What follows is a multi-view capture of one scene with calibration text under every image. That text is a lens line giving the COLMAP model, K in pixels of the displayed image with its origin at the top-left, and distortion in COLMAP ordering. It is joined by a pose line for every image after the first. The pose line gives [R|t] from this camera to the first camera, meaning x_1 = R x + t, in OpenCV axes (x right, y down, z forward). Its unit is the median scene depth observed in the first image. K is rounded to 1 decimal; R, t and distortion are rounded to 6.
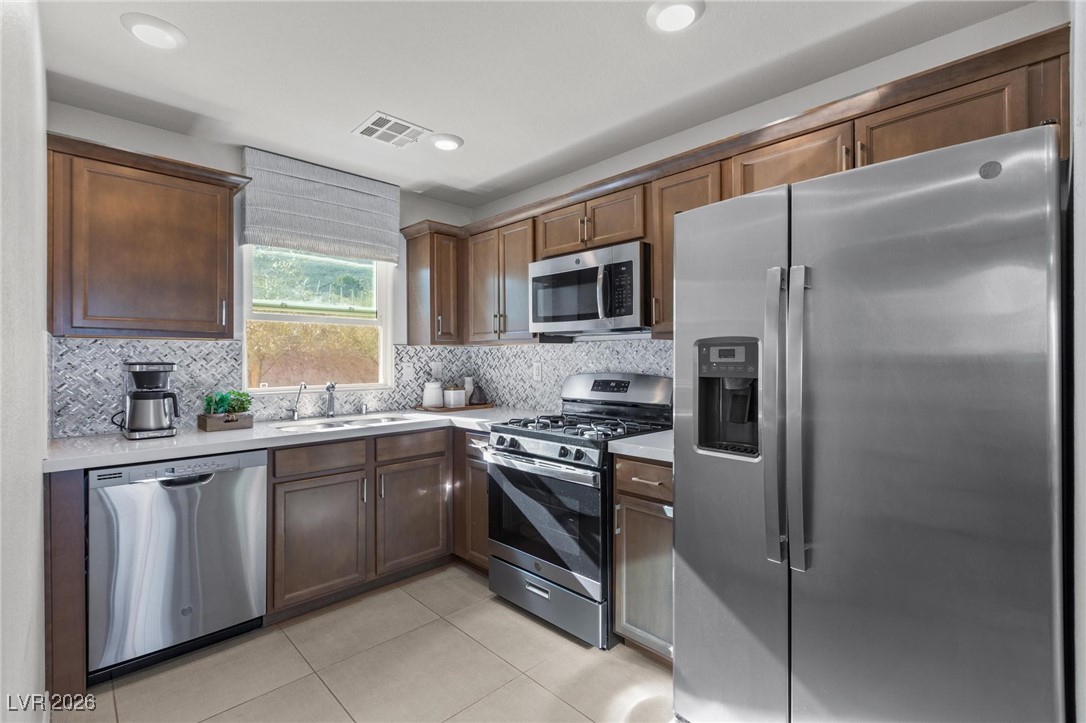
lens RADIAL K [[495.1, 0, 547.7], [0, 495.1, 357.7], [0, 0, 1]] dist [-0.000271, -0.000328]
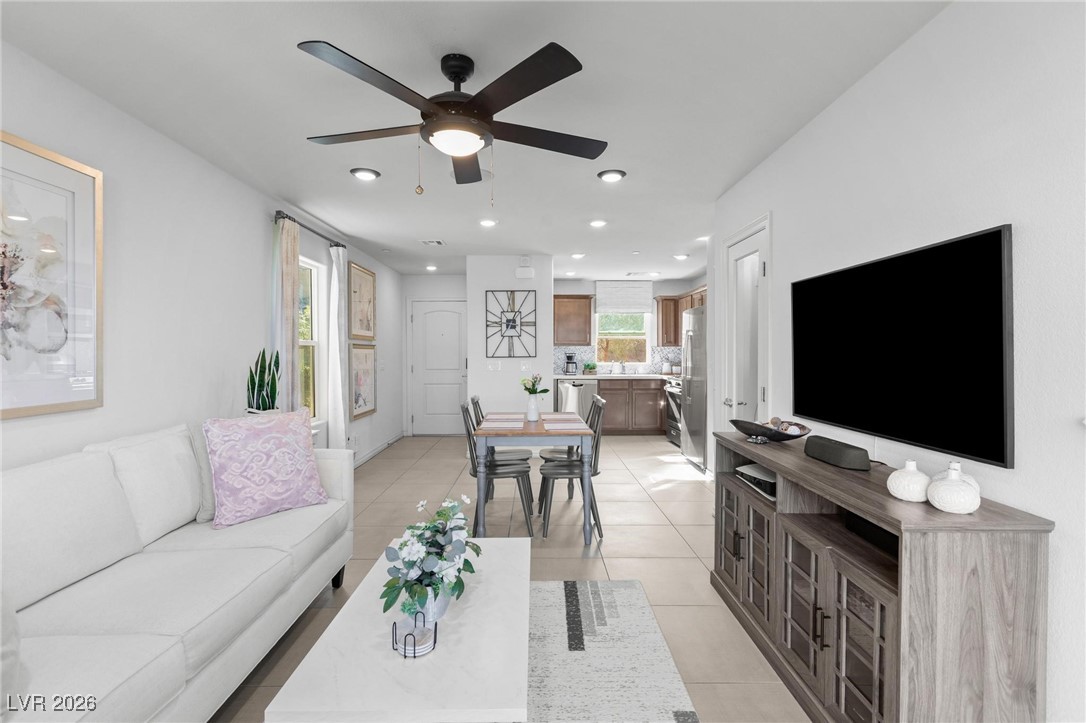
lens RADIAL K [[495.1, 0, 527.7], [0, 495.1, 355.9], [0, 0, 1]] dist [-0.000271, -0.000328]
pose [[0.700772, 0.010521, -0.713308, 1.160546], [-0.002634, 0.999923, 0.012161, -0.010442], [0.713381, -0.006643, 0.700745, -1.306417]]
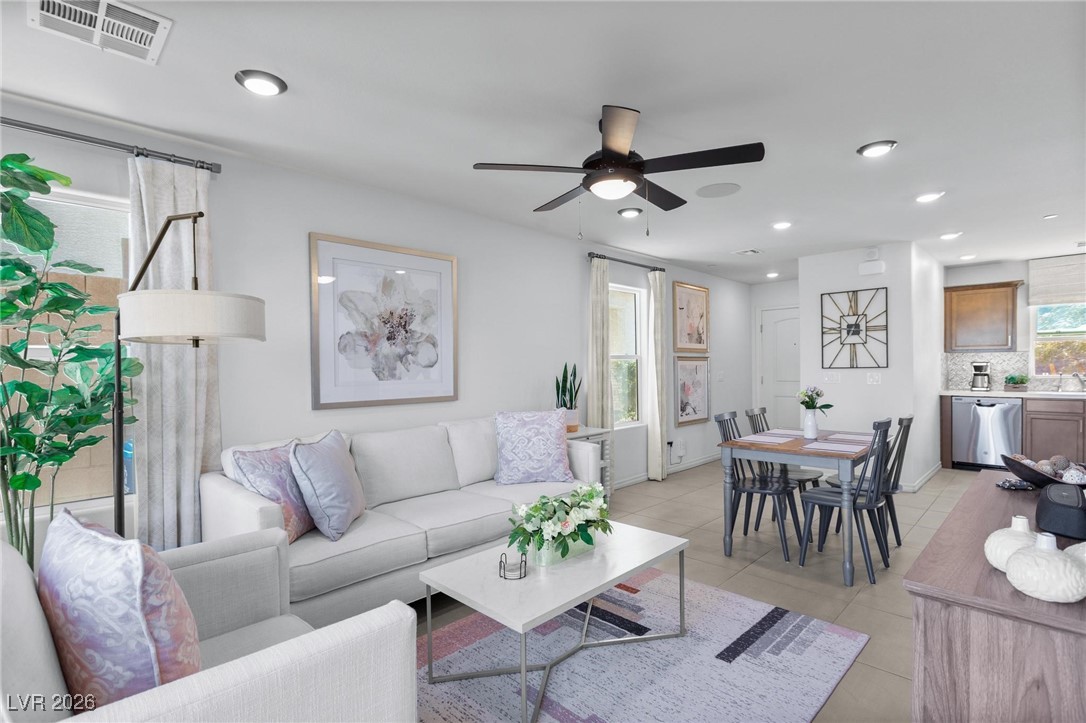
lens RADIAL K [[500.9, 0, 551.6], [0, 500.9, 368.9], [0, 0, 1]] dist [-0.008857, 0.000090]
pose [[0.009954, 0.012033, -0.999878, 1.420070], [0.012902, 0.999843, 0.012161, -0.012165], [0.999867, -0.013021, 0.009797, -1.011650]]
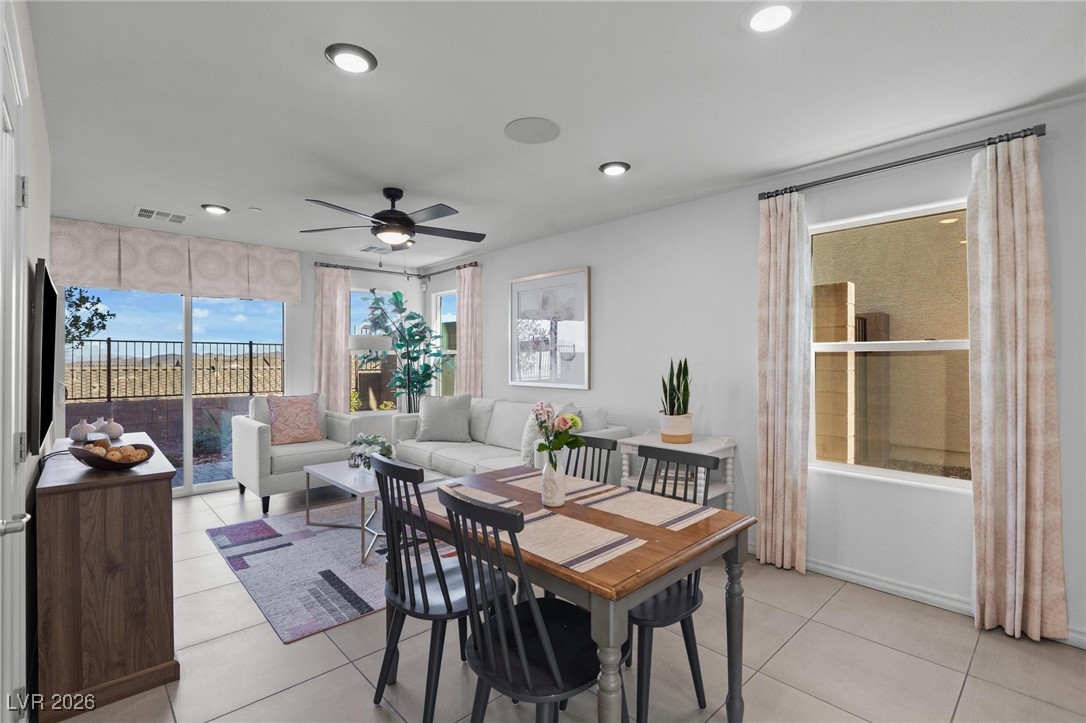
lens RADIAL K [[500.9, 0, 539.2], [0, 500.9, 355.9], [0, 0, 1]] dist [-0.008857, 0.000090]
pose [[-0.999621, -0.005307, 0.027025, 0.255623], [-0.005708, 0.999875, -0.014777, 0.001877], [-0.026943, -0.014926, -0.999526, 0.226130]]
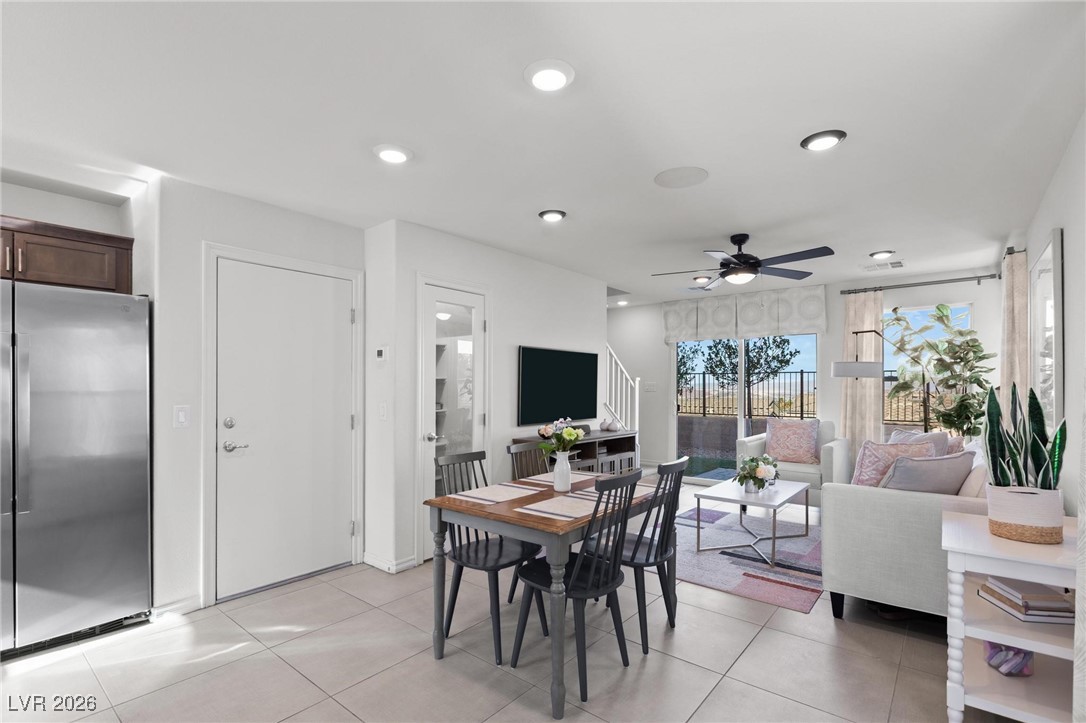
lens RADIAL K [[500.9, 0, 530.2], [0, 500.9, 389.9], [0, 0, 1]] dist [-0.008857, 0.000090]
pose [[-0.102196, -0.010906, 0.994705, -0.593503], [-0.005198, 0.999932, 0.010430, -0.010621], [-0.994751, -0.004105, -0.102245, -0.237991]]
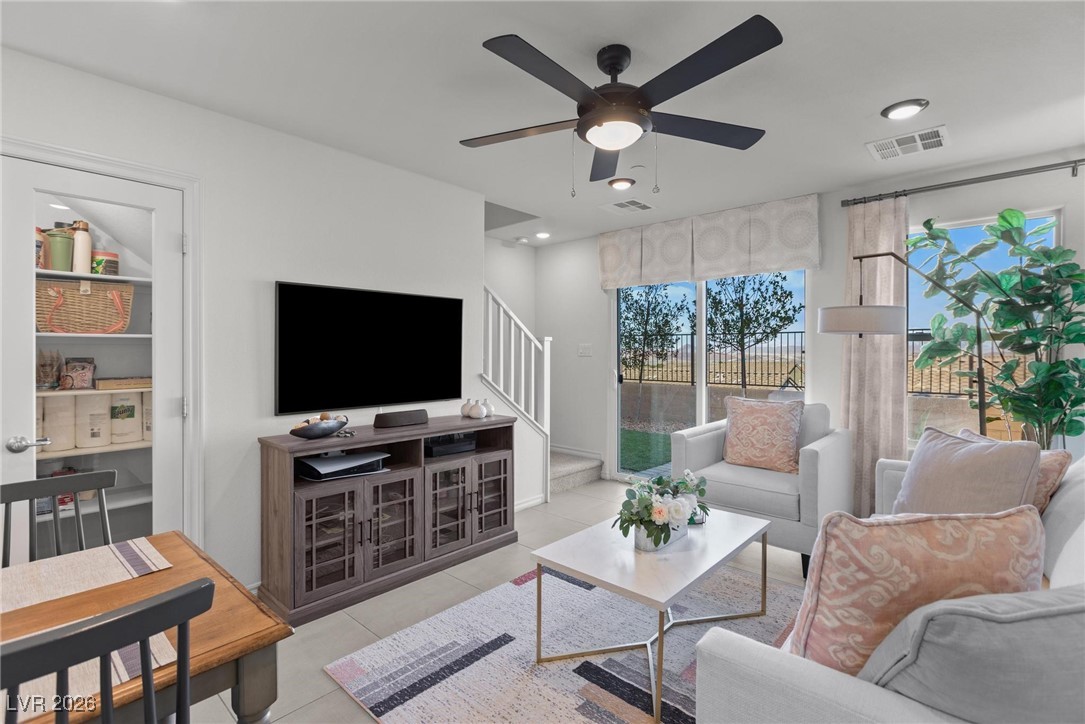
lens RADIAL K [[500.5, 0, 531.2], [0, 500.5, 357.9], [0, 0, 1]] dist [-0.008857, 0.000090]
pose [[-0.060254, -0.018931, 0.998004, -0.024565], [-0.003966, 0.999817, 0.018726, -0.008390], [-0.998175, -0.002830, -0.060318, -0.753816]]
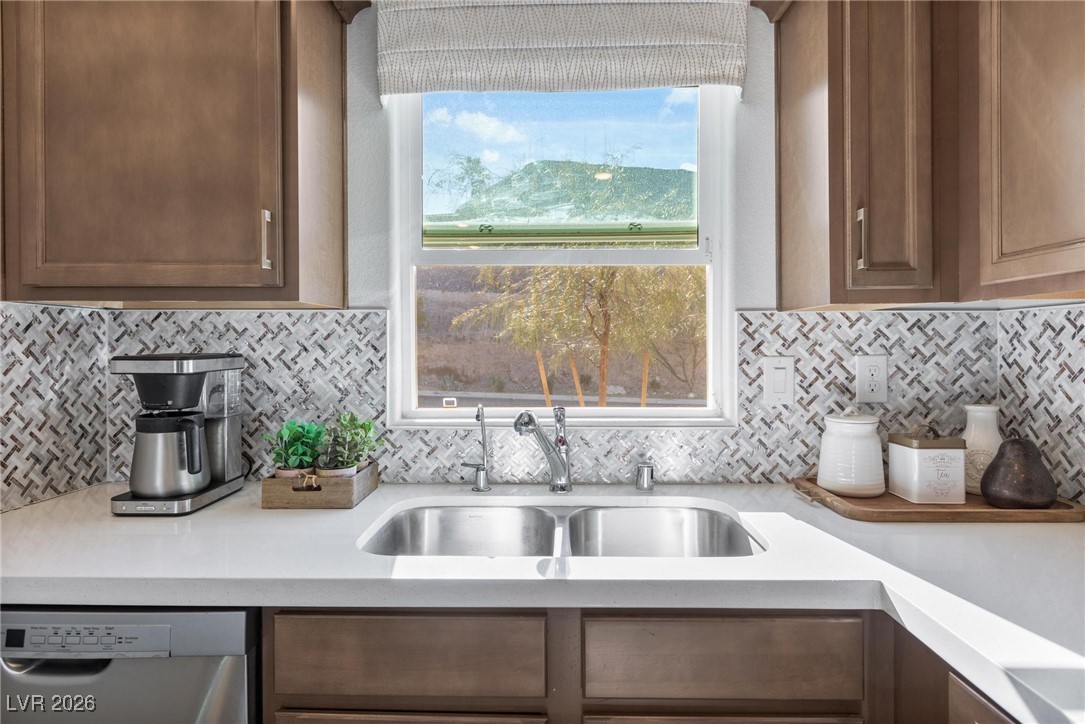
lens RADIAL K [[607.4, 0, 542.8], [0, 607.4, 346.9], [0, 0, 1]] dist [0.004747, -0.000381]
pose [[0.694392, 0.003549, -0.719588, -0.095949], [0.001003, 0.999982, 0.005900, -0.000827], [0.719596, -0.004818, 0.694376, 0.678422]]
